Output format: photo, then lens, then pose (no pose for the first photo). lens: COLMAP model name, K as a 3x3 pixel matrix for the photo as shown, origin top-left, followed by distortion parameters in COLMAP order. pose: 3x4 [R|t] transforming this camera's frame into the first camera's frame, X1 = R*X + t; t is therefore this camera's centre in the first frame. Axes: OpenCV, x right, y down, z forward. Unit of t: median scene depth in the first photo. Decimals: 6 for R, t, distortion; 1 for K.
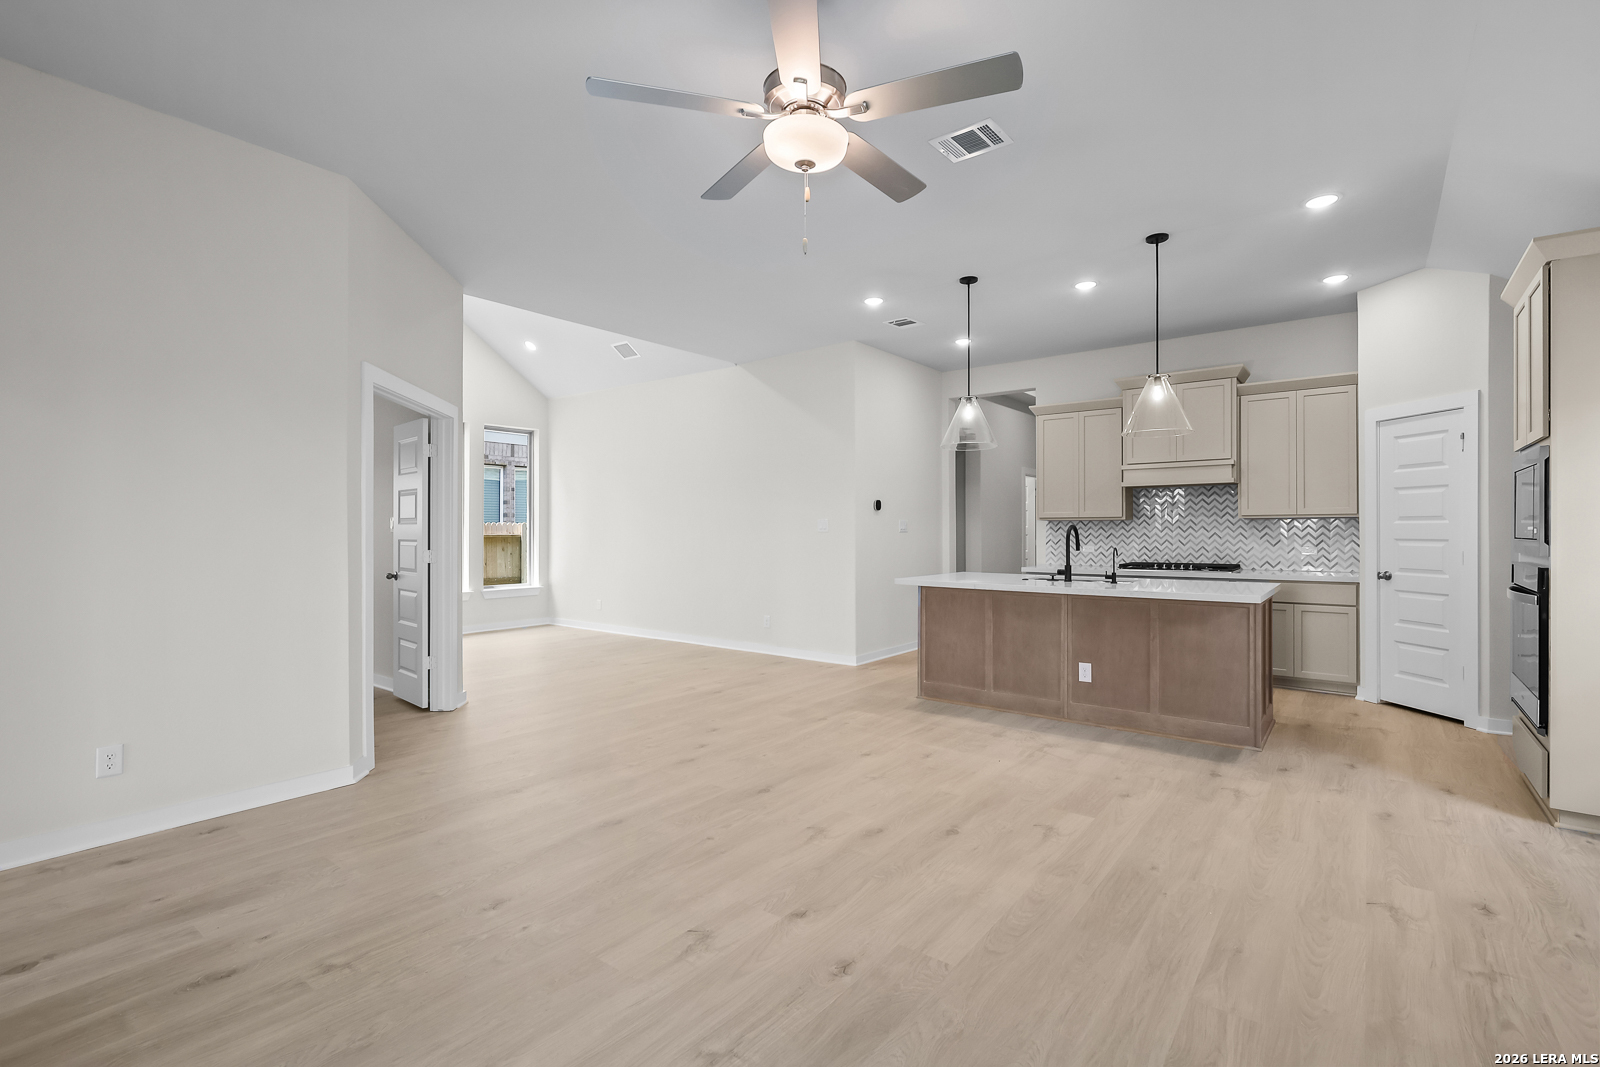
lens RADIAL K [[736.8, 0, 807.4], [0, 736.8, 530.8], [0, 0, 1]] dist [-0.004973, 0.002417]
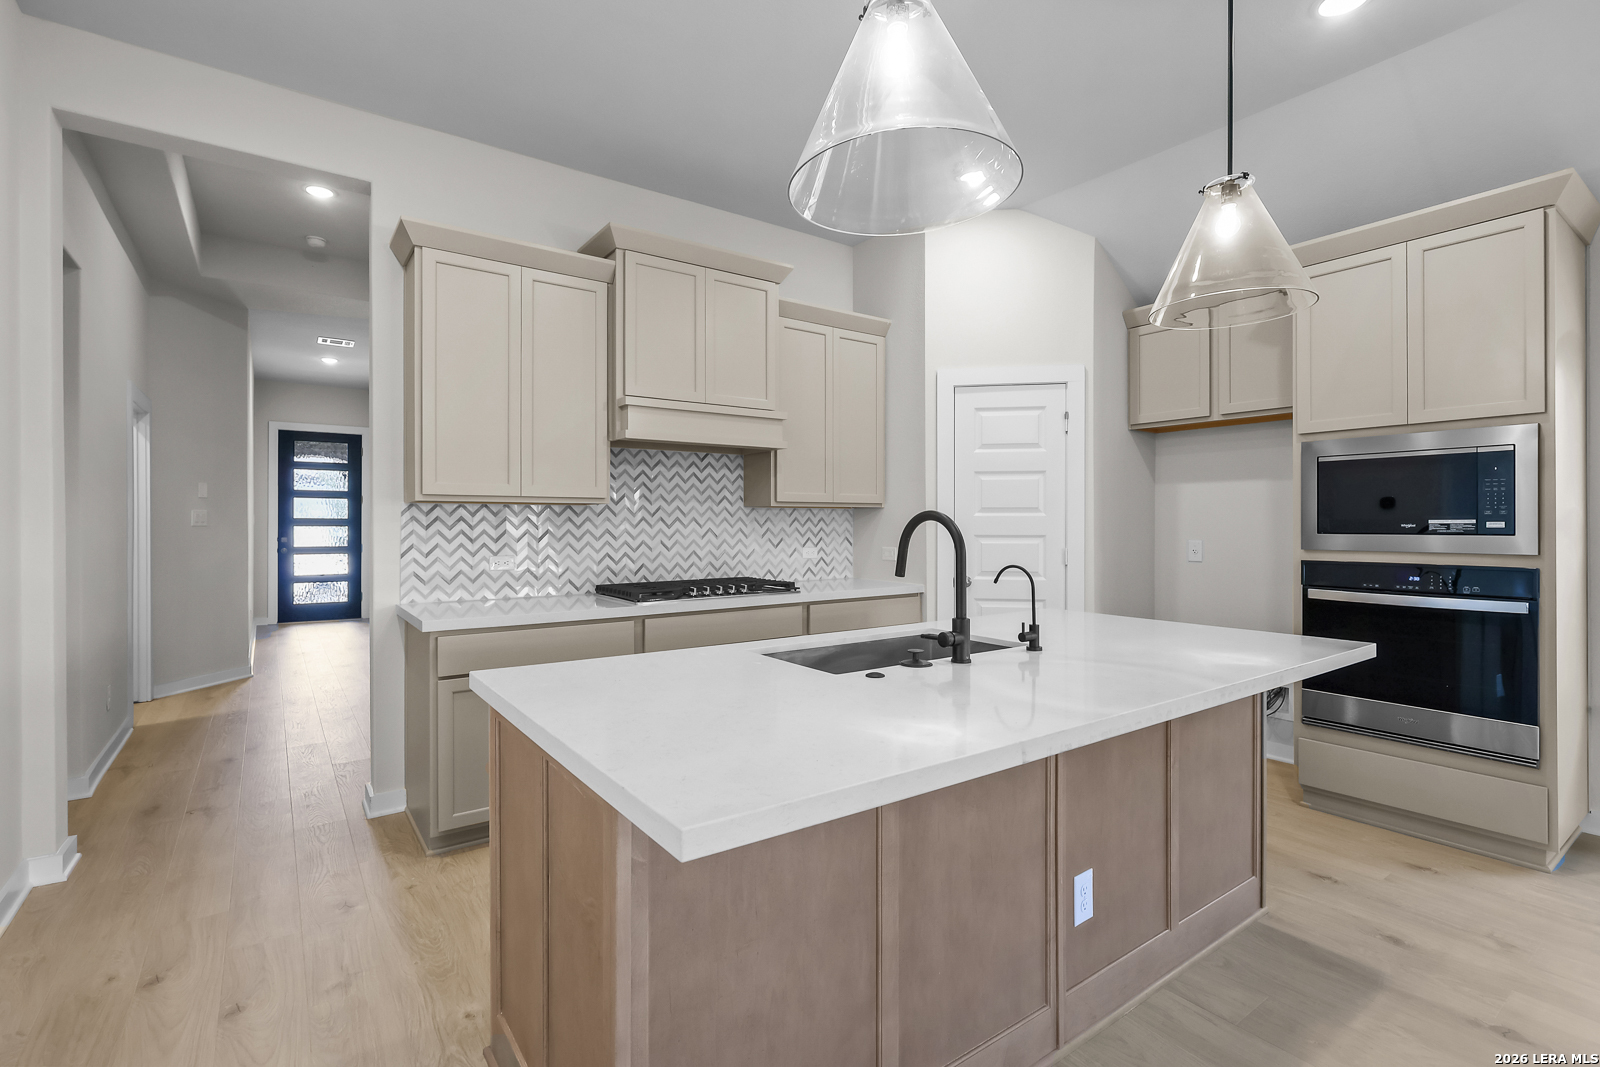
lens RADIAL K [[736.8, 0, 795.9], [0, 736.8, 523.6], [0, 0, 1]] dist [-0.004973, 0.002417]
pose [[0.293740, 0.001002, 0.955885, -0.026113], [0.001428, 0.999998, -0.001487, -0.000559], [-0.955884, 0.001802, 0.293738, 0.859065]]
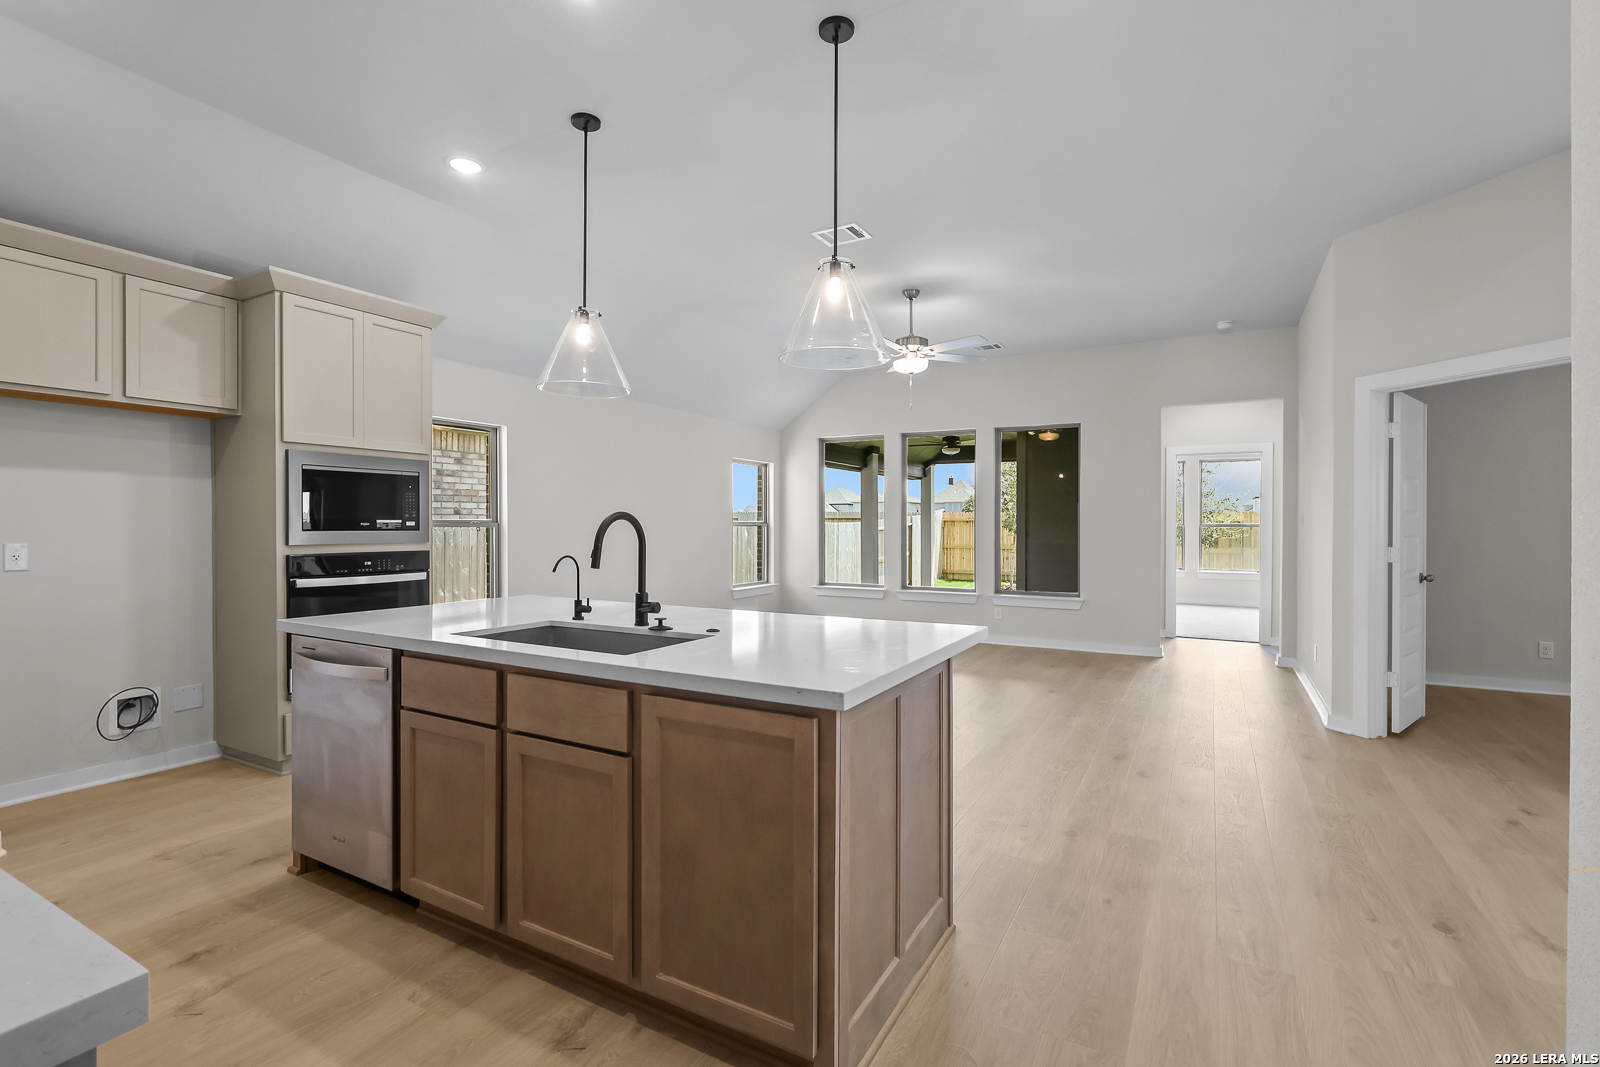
lens RADIAL K [[736.8, 0, 797.3], [0, 736.8, 530.8], [0, 0, 1]] dist [-0.004973, 0.002417]
pose [[-0.990269, -0.000470, -0.139168, 0.281540], [-0.001941, 0.999944, 0.010432, -0.000969], [0.139155, 0.010601, -0.990214, 1.339283]]
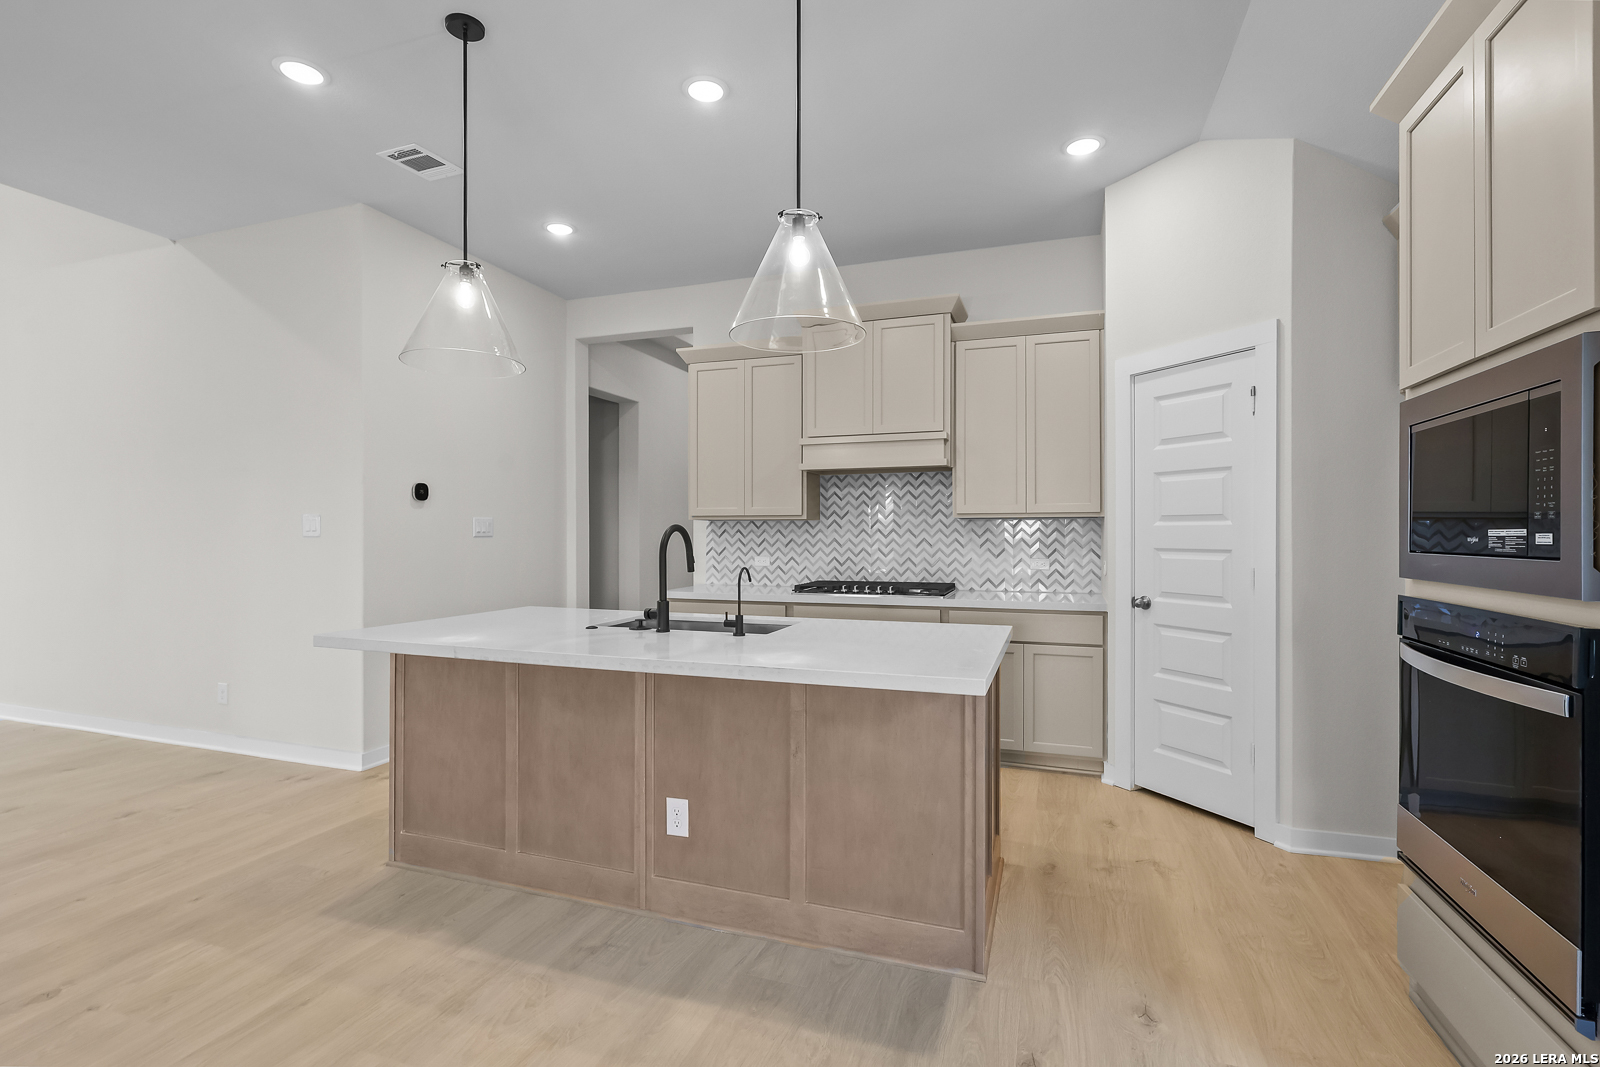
lens RADIAL K [[736.8, 0, 796.5], [0, 736.8, 537.1], [0, 0, 1]] dist [-0.004973, 0.002417]
pose [[0.951280, 0.000496, 0.308328, 0.249342], [-0.001510, 0.999994, 0.003051, -0.000856], [-0.308325, -0.003368, 0.951275, 0.413417]]
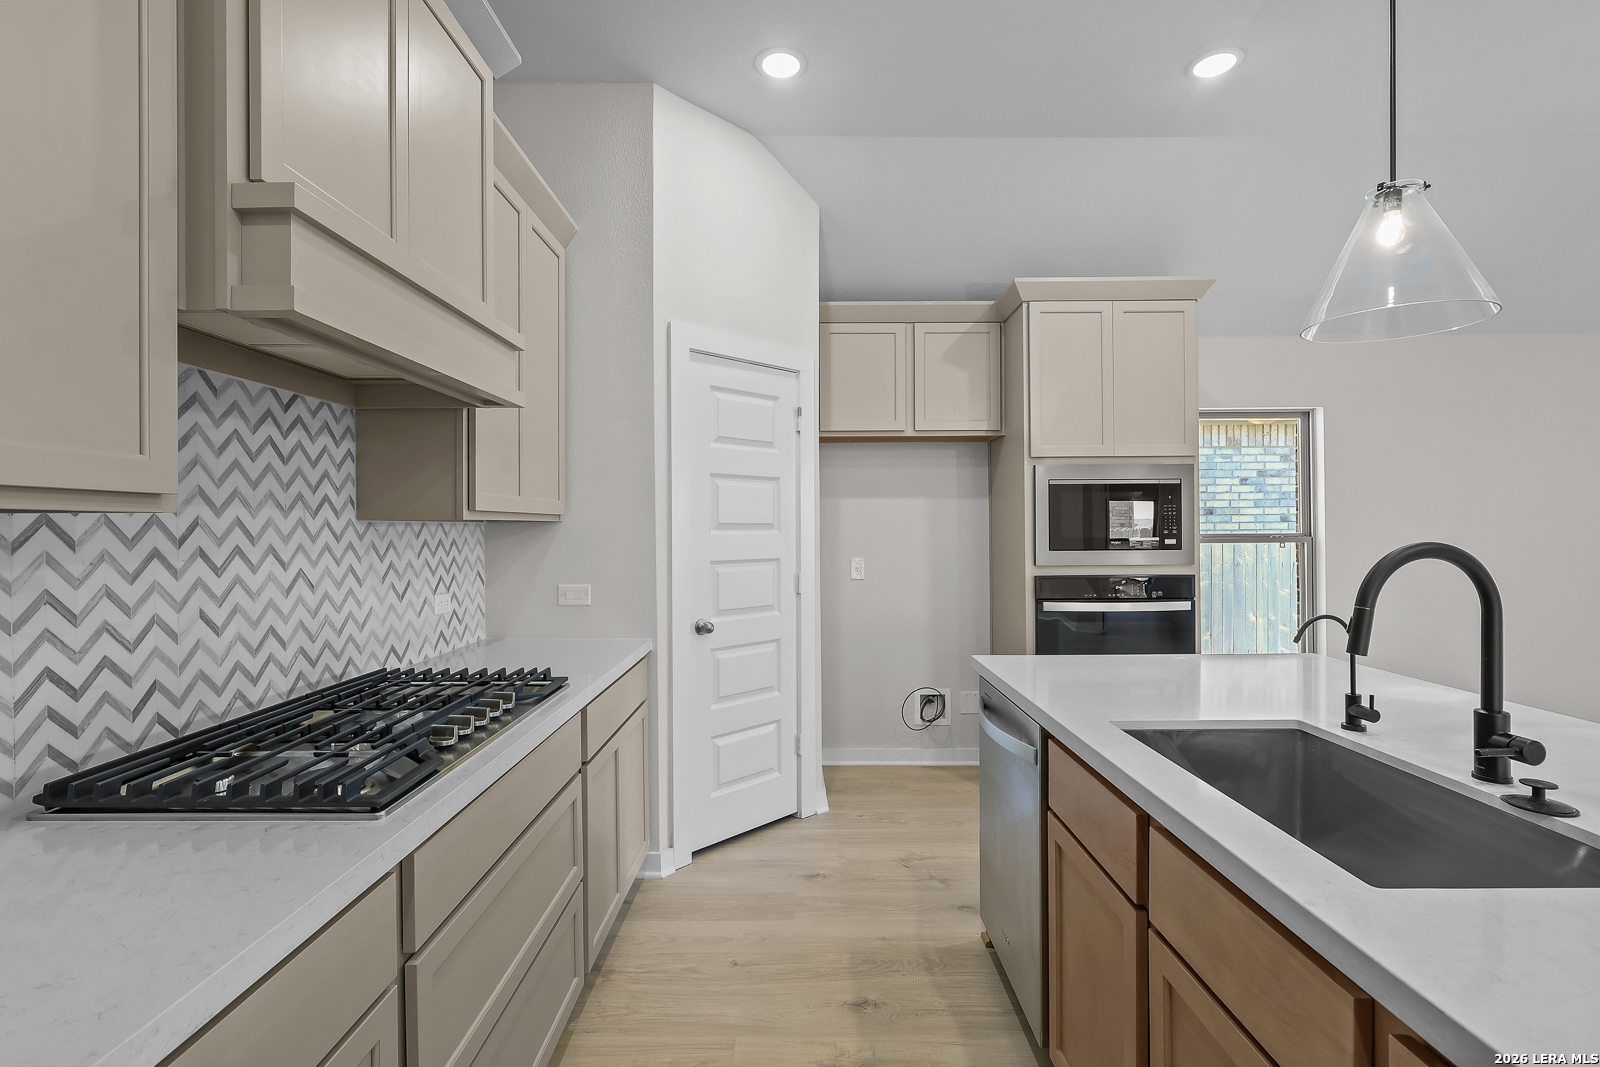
lens RADIAL K [[736.8, 0, 799.0], [0, 736.8, 529.1], [0, 0, 1]] dist [-0.004973, 0.002417]
pose [[-0.607381, 0.004608, 0.794397, 0.265673], [0.008010, 0.999968, 0.000324, -0.012622], [-0.794370, 0.006560, -0.607398, 1.172670]]
